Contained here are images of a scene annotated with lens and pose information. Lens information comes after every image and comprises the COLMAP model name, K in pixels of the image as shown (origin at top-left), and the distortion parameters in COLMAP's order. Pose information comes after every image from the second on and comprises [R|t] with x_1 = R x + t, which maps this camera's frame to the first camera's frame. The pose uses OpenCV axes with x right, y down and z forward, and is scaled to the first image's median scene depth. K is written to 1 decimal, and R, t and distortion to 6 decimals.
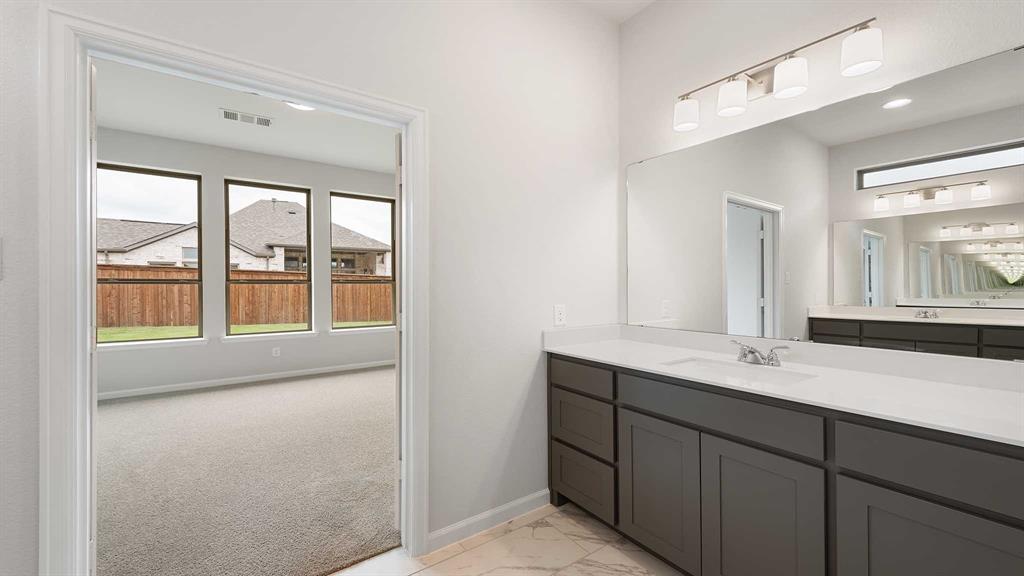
lens RADIAL K [[401.9, 0, 512.7], [0, 401.9, 285.7], [0, 0, 1]] dist [0.012165, -0.001730]
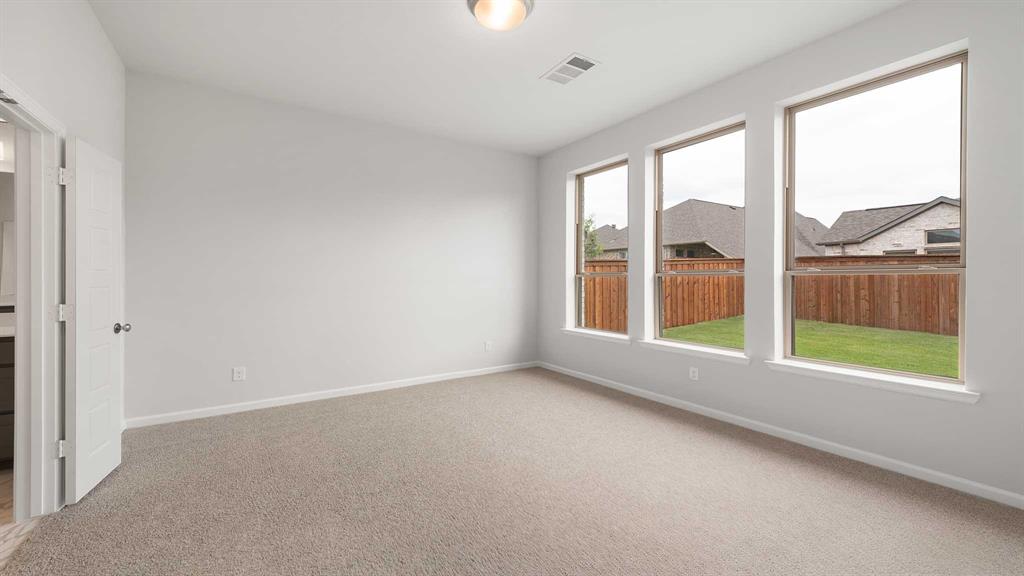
lens RADIAL K [[401.9, 0, 507.9], [0, 401.9, 278.3], [0, 0, 1]] dist [0.012165, -0.001730]
pose [[-0.030506, -0.000231, -0.999535, 0.033229], [0.001907, 0.999998, -0.000289, -0.000066], [0.999533, -0.001915, -0.030505, 0.196349]]
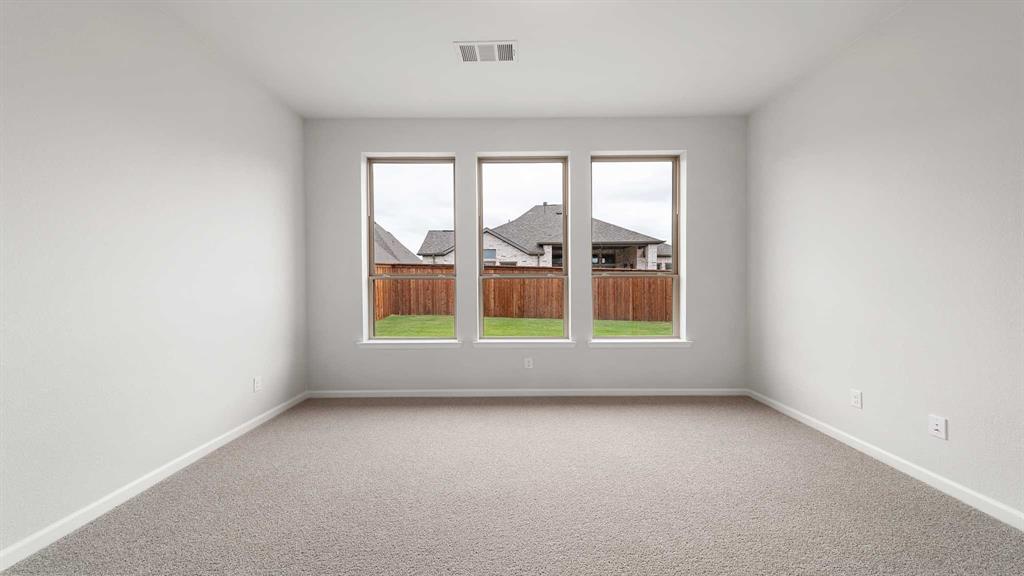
lens RADIAL K [[401.9, 0, 514.1], [0, 401.9, 290.1], [0, 0, 1]] dist [0.012165, -0.001730]
pose [[0.815852, 0.011451, -0.578148, -0.040987], [0.001410, 0.999762, 0.021791, 0.000184], [0.578260, -0.018594, 0.815641, 0.092521]]
